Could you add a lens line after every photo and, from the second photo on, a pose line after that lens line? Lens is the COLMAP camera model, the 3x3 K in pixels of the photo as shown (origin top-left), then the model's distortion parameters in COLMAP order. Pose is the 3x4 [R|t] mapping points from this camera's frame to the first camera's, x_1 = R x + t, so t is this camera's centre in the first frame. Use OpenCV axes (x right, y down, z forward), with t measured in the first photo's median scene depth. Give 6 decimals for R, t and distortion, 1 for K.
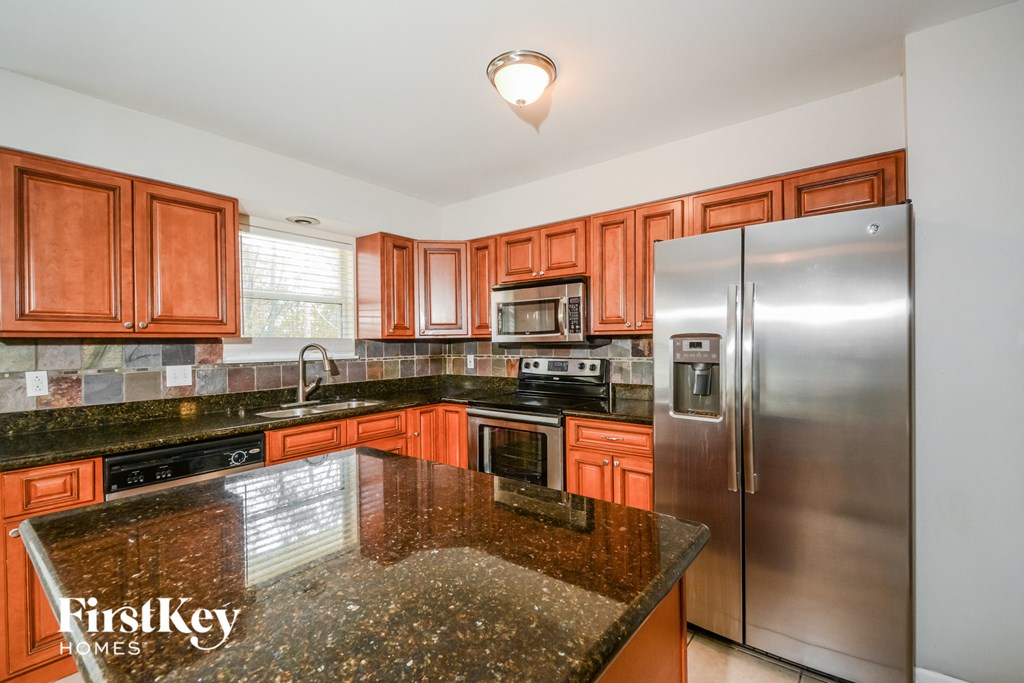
lens RADIAL K [[447.3, 0, 517.3], [0, 447.3, 340.8], [0, 0, 1]] dist [0.021653, 0.000230]
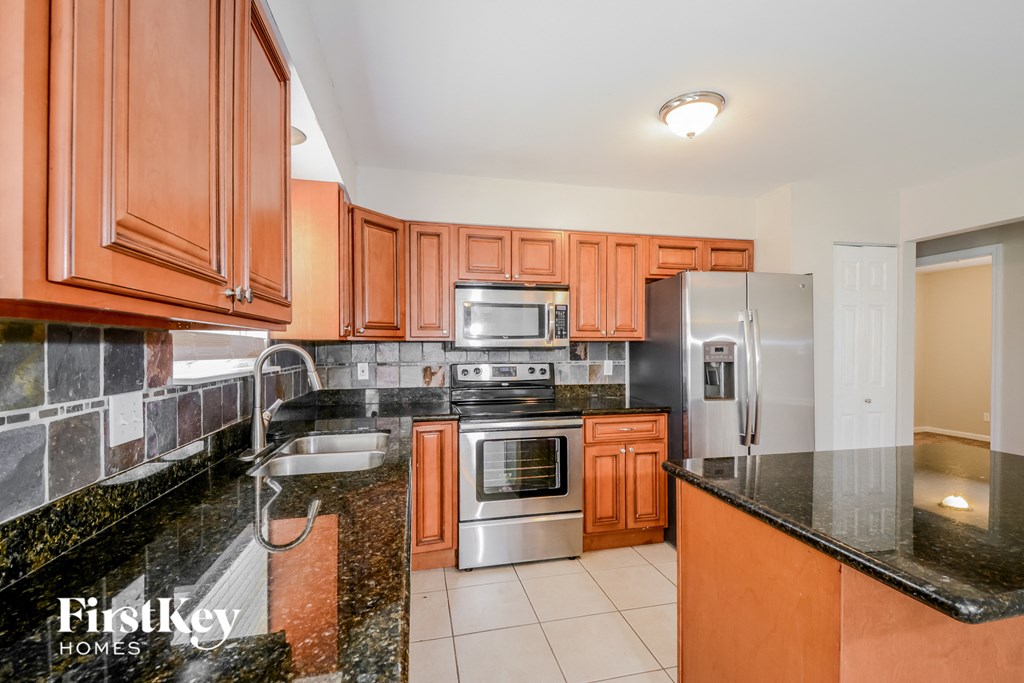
lens RADIAL K [[447.3, 0, 514.0], [0, 447.3, 347.7], [0, 0, 1]] dist [0.021653, 0.000230]
pose [[0.637770, 0.010168, 0.770159, -0.747200], [-0.008713, 0.999944, -0.005987, 0.011556], [-0.770177, -0.002892, 0.637823, 0.408802]]
